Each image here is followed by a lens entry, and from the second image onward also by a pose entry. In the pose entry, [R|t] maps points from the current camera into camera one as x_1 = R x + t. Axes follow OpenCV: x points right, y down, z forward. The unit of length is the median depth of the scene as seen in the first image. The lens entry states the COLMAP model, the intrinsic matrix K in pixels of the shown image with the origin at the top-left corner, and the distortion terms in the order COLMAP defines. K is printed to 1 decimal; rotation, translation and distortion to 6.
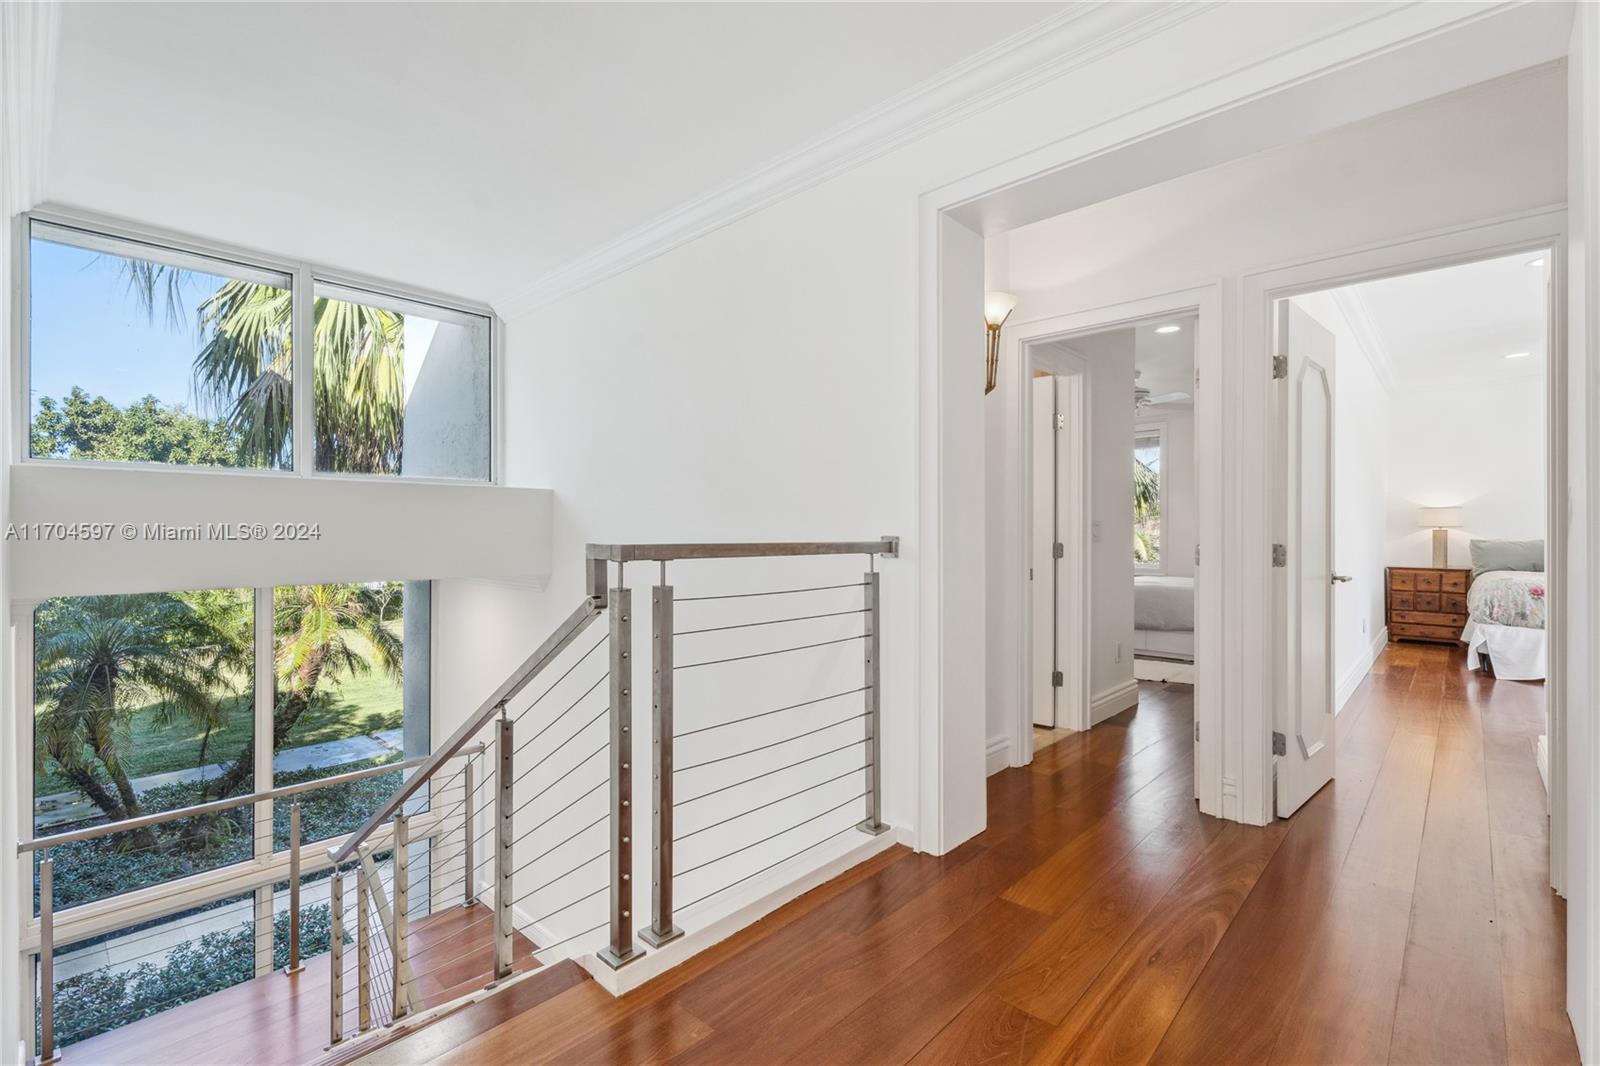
lens RADIAL K [[718.5, 0, 798.5], [0, 718.5, 534.1], [0, 0, 1]] dist [0.006658, -0.002404]
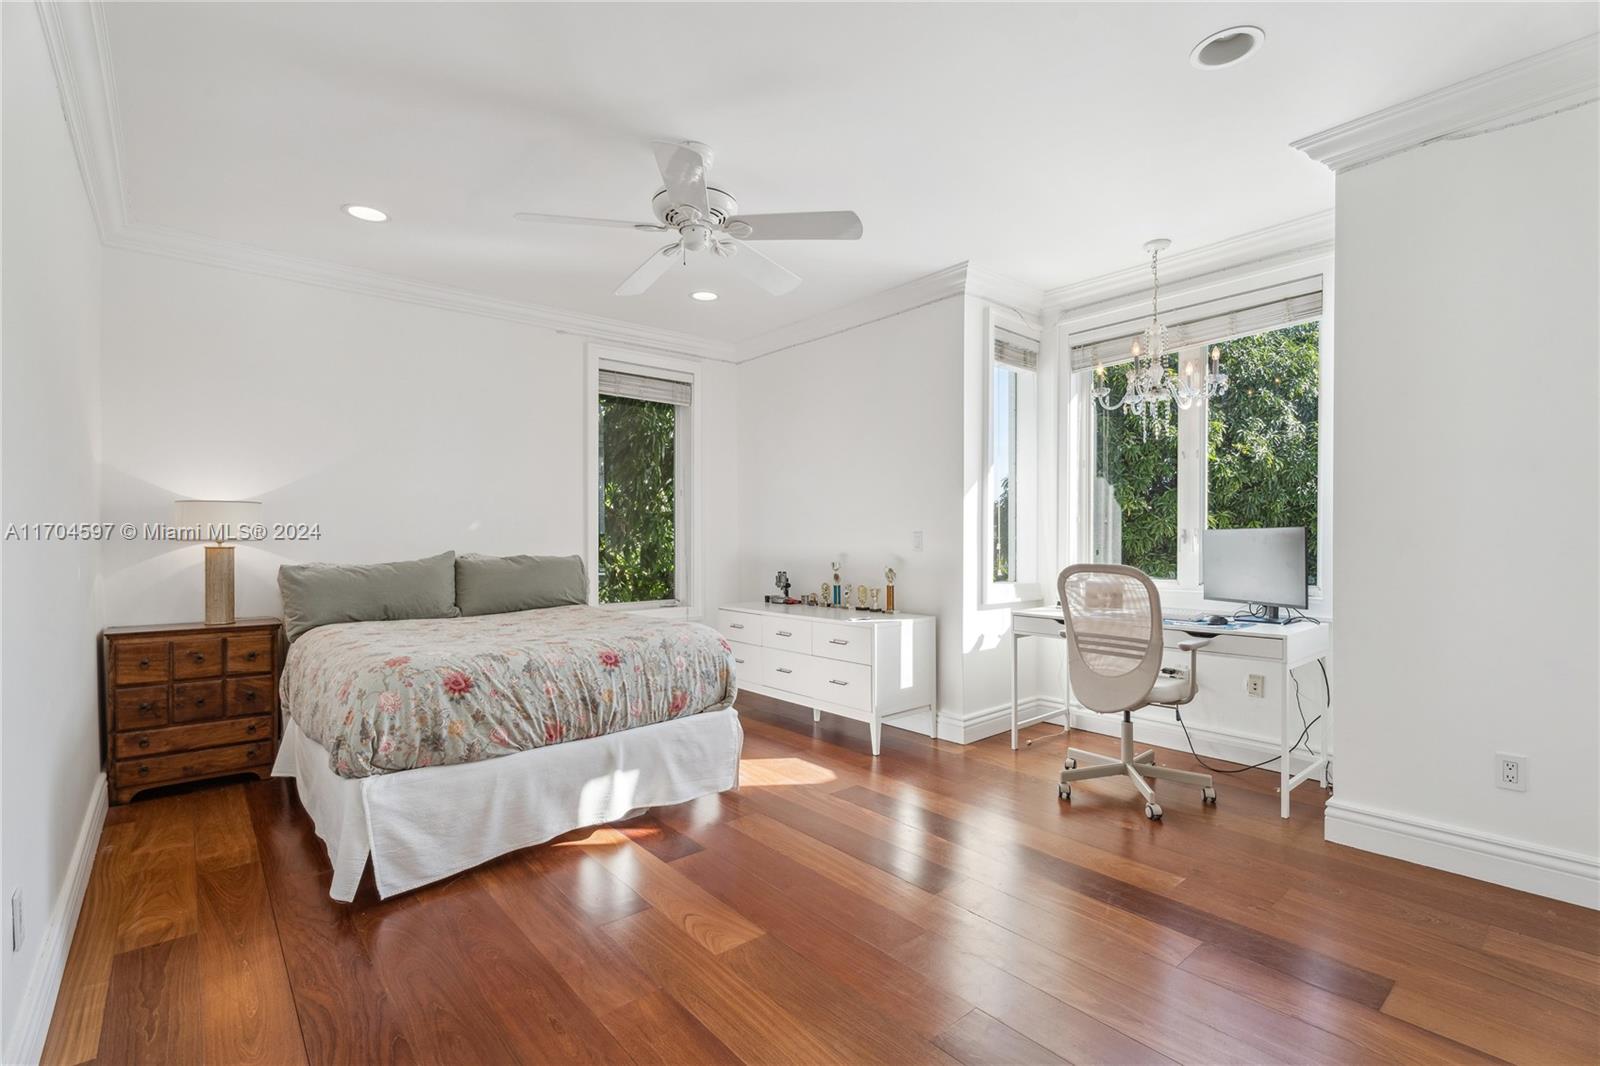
lens RADIAL K [[718.5, 0, 797.4], [0, 718.5, 543.1], [0, 0, 1]] dist [0.006658, -0.002404]
pose [[0.117283, -0.008979, 0.993058, 0.456854], [0.010133, 0.999918, 0.007845, -0.008265], [-0.993047, 0.009142, 0.117364, 0.560628]]
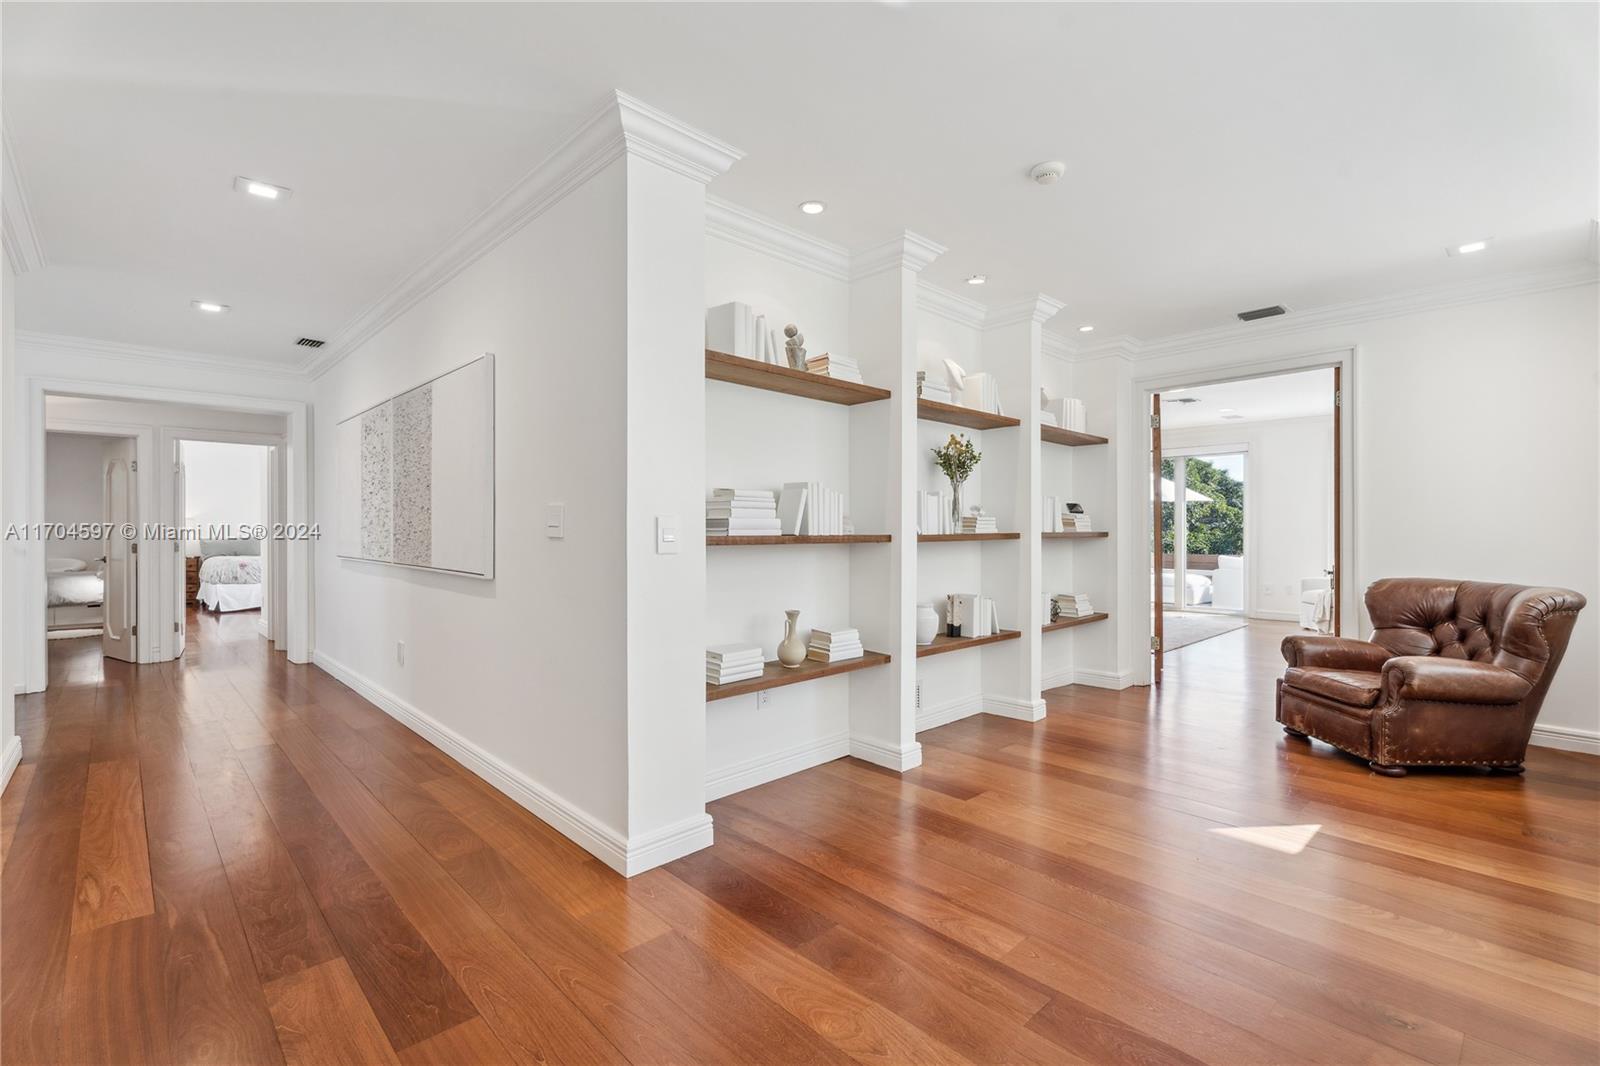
lens RADIAL K [[718.5, 0, 802.1], [0, 718.5, 531.8], [0, 0, 1]] dist [0.006658, -0.002404]
pose [[0.060519, -0.003351, 0.998161, -0.598792], [0.009084, 0.999955, 0.002807, 0.000304], [-0.998126, 0.008897, 0.060546, -0.449434]]
